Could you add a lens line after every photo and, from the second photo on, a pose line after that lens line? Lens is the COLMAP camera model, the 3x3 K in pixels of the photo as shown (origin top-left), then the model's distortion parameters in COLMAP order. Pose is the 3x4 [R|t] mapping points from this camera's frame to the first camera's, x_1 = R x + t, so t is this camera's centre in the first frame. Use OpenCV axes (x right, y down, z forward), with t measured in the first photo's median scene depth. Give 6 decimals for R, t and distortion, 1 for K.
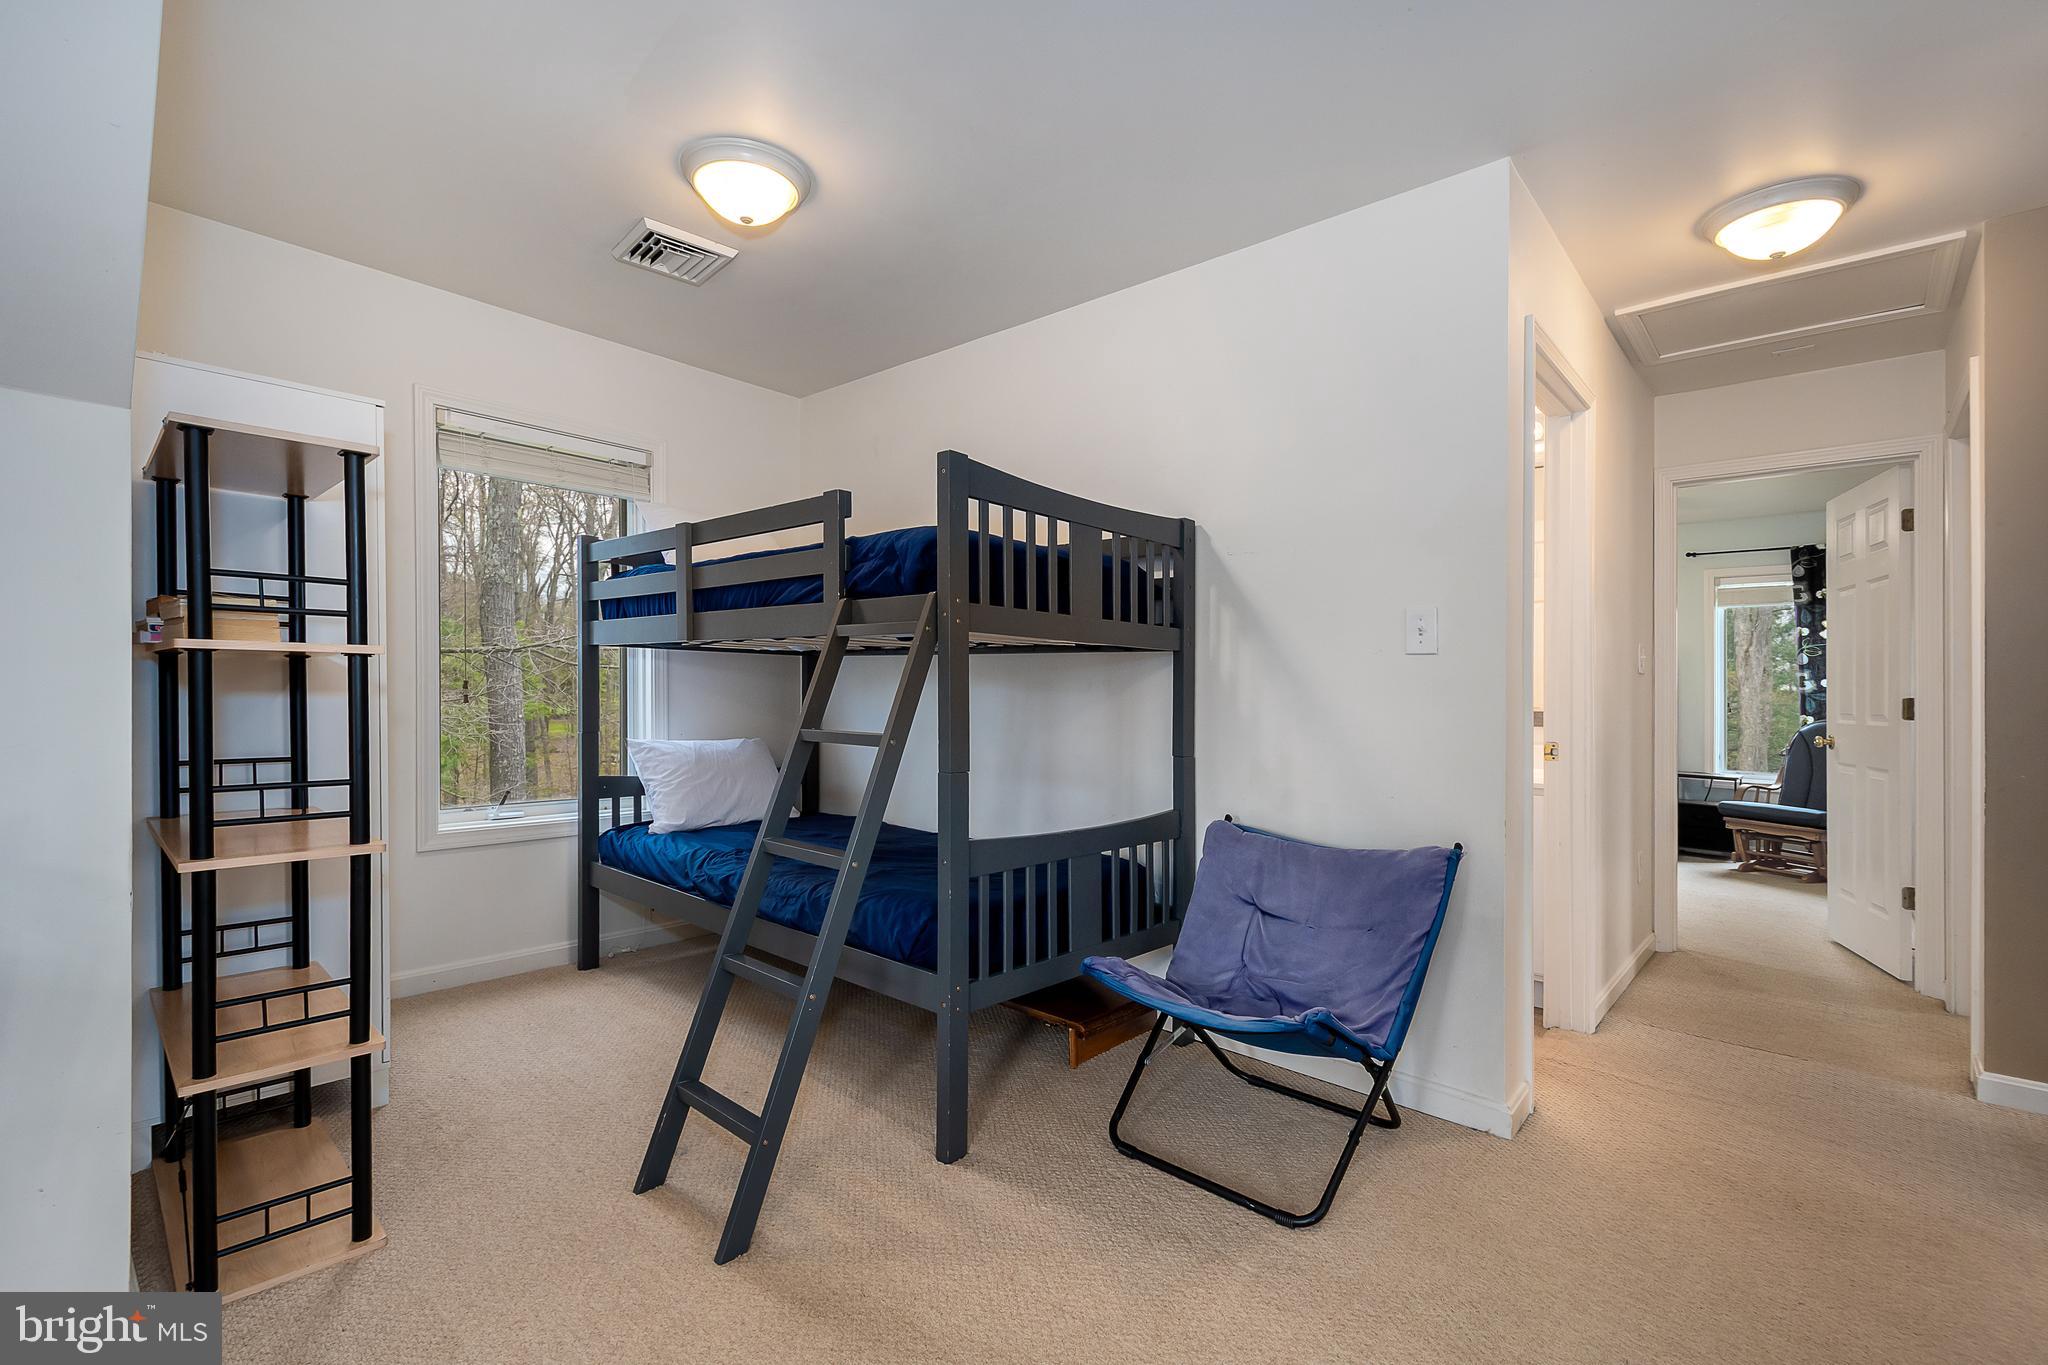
lens RADIAL K [[902.6, 0, 1015.3], [0, 902.6, 711.2], [0, 0, 1]] dist [0.013484, -0.004111]
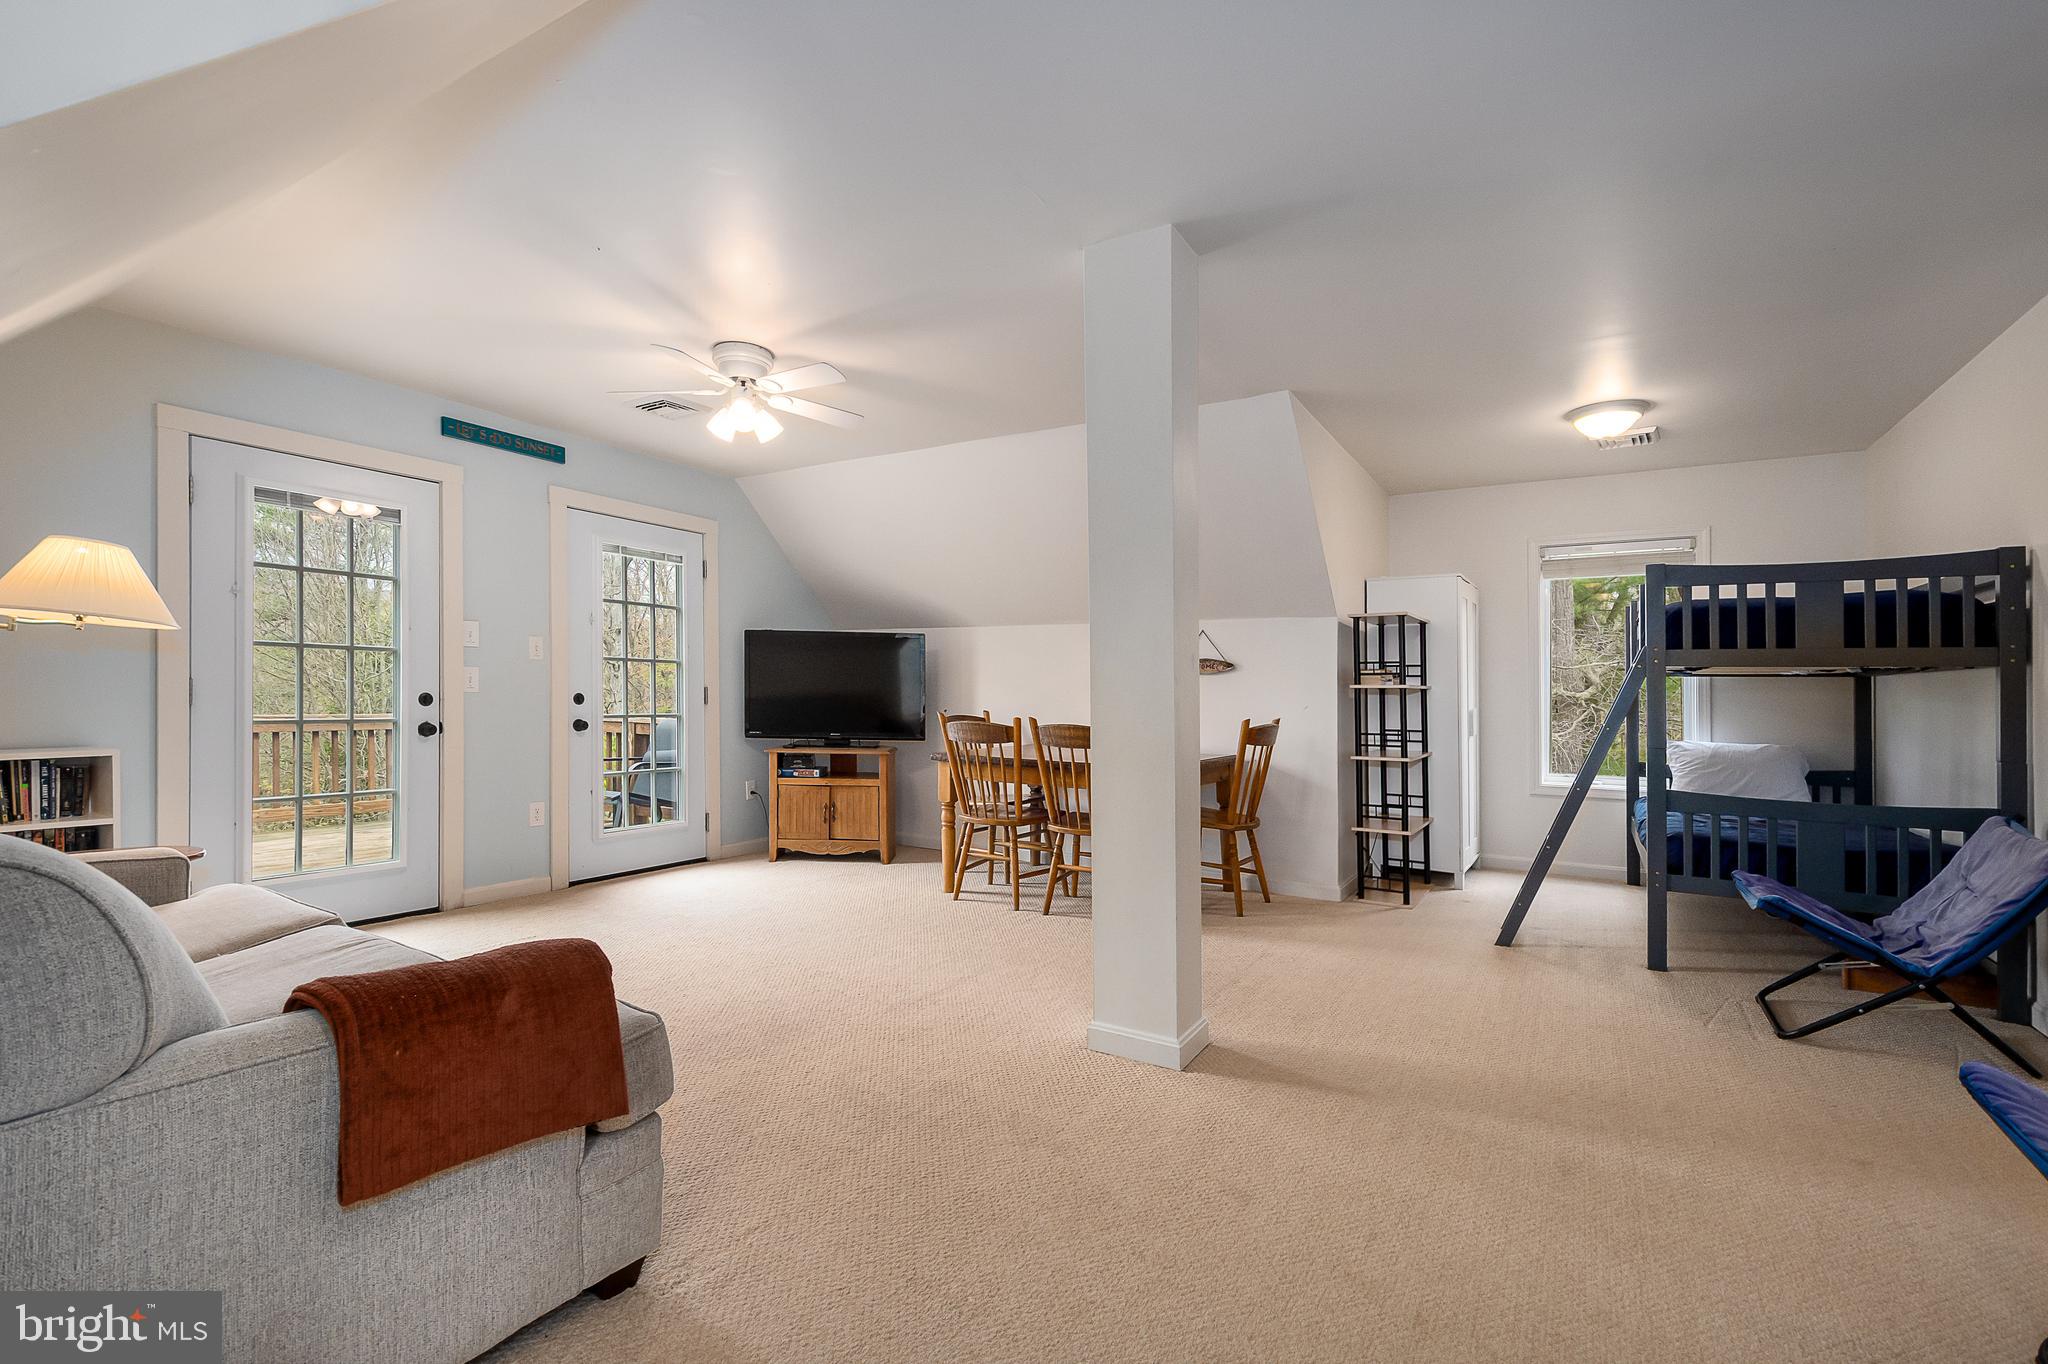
lens RADIAL K [[909.4, 0, 1020.8], [0, 909.4, 720.4], [0, 0, 1]] dist [0.017391, -0.005451]
pose [[0.194384, 0.013030, -0.980839, 1.103701], [-0.030022, 0.999522, 0.007328, 0.033409], [0.980466, 0.028022, 0.194683, -0.428156]]
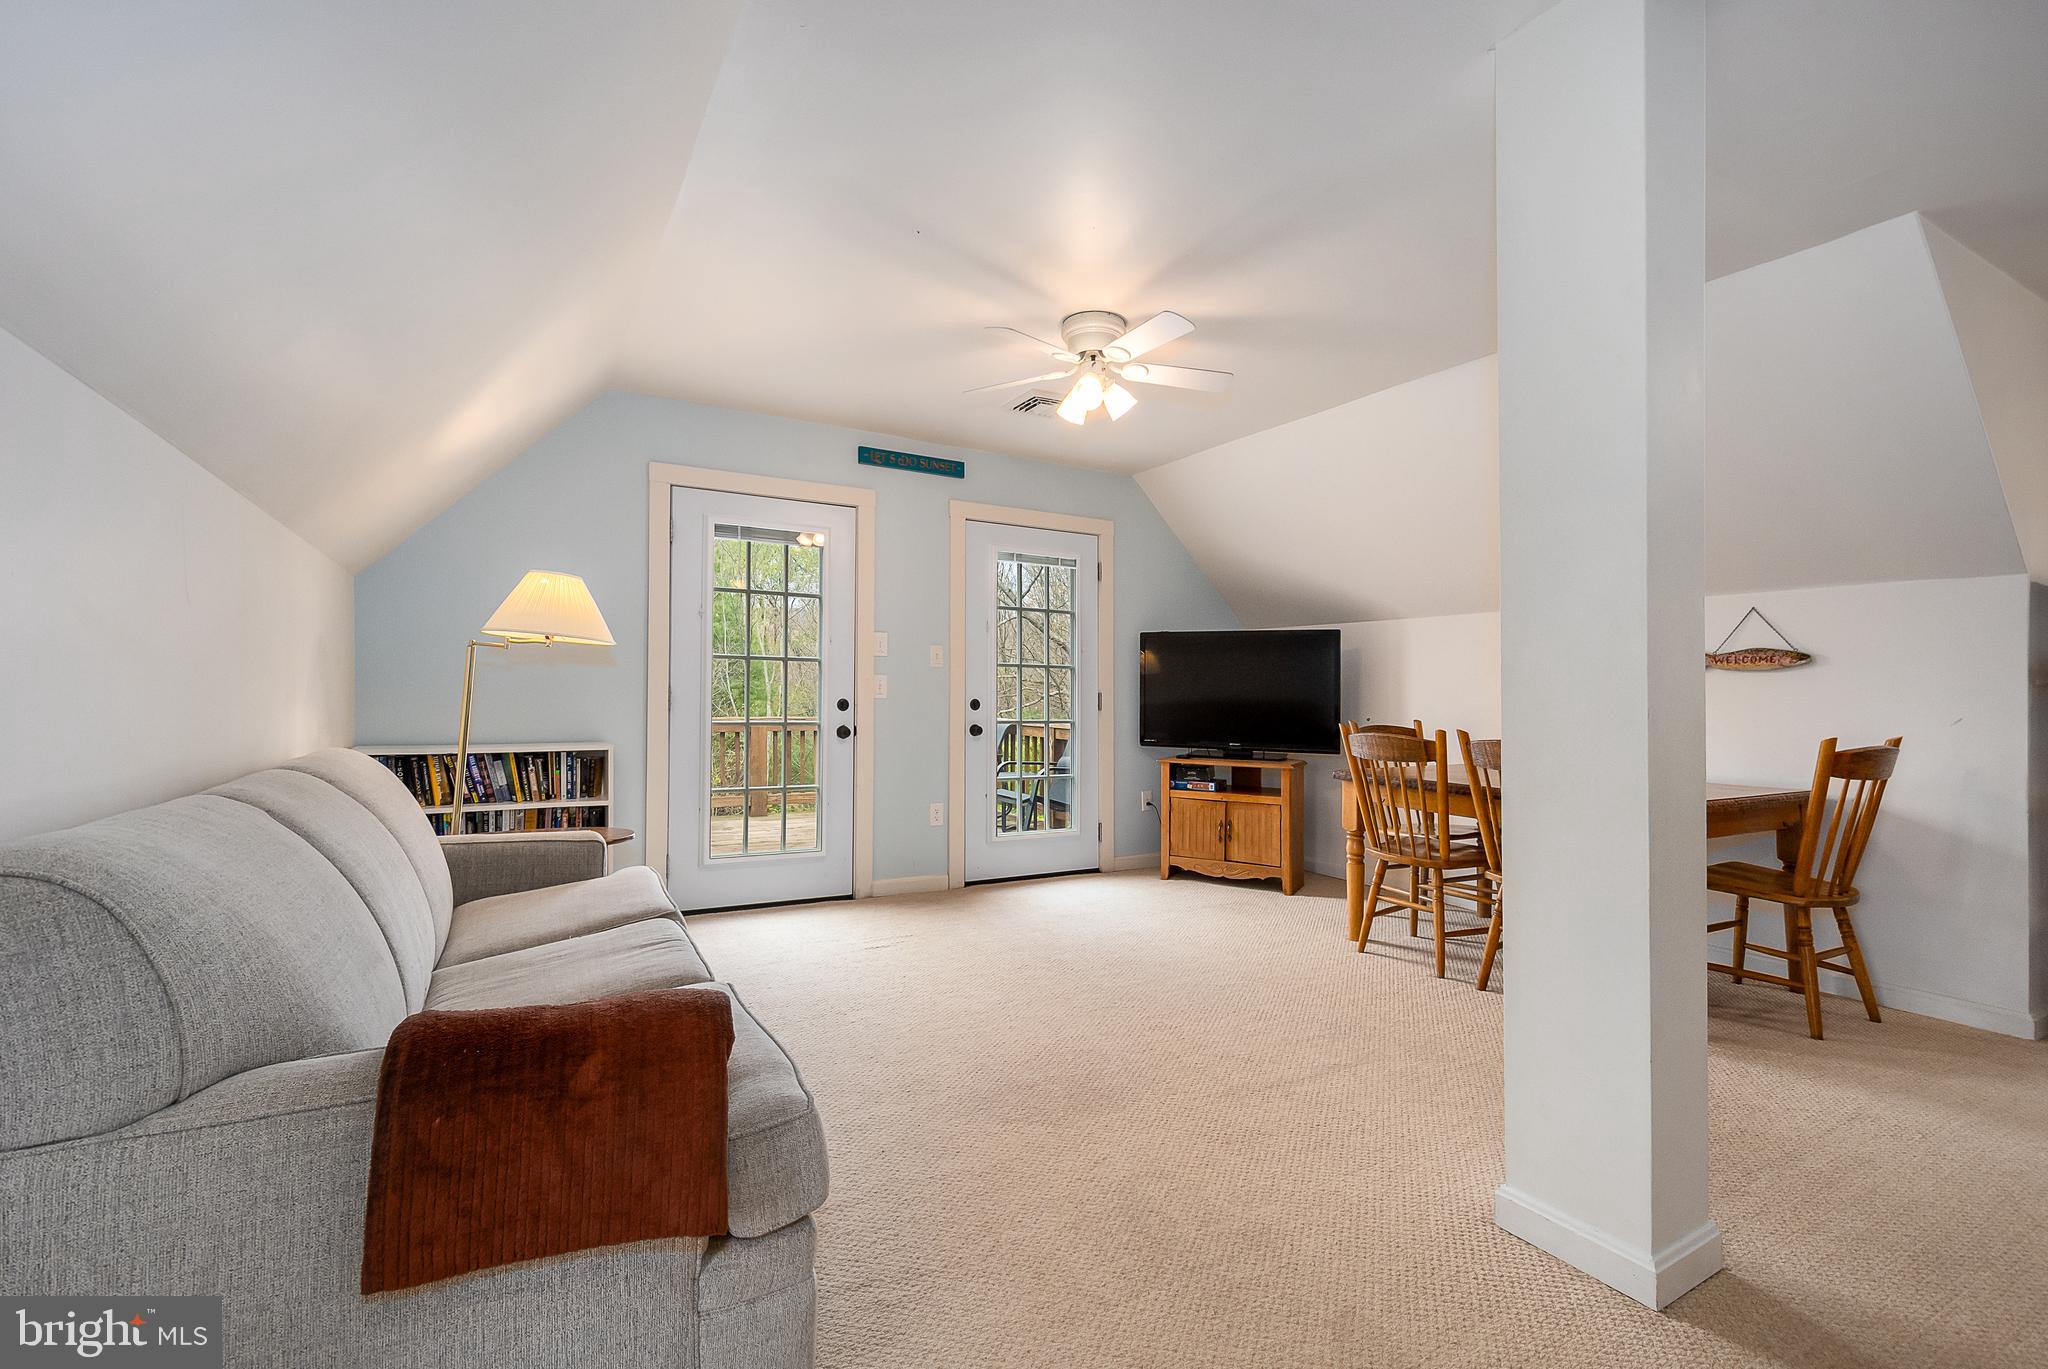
lens RADIAL K [[902.6, 0, 1015.3], [0, 902.6, 713.2], [0, 0, 1]] dist [0.013484, -0.004111]
pose [[-0.307809, -0.001510, -0.951447, 0.888597], [-0.036969, 0.999263, 0.010374, 0.025756], [0.950730, 0.038368, -0.307638, -0.294115]]
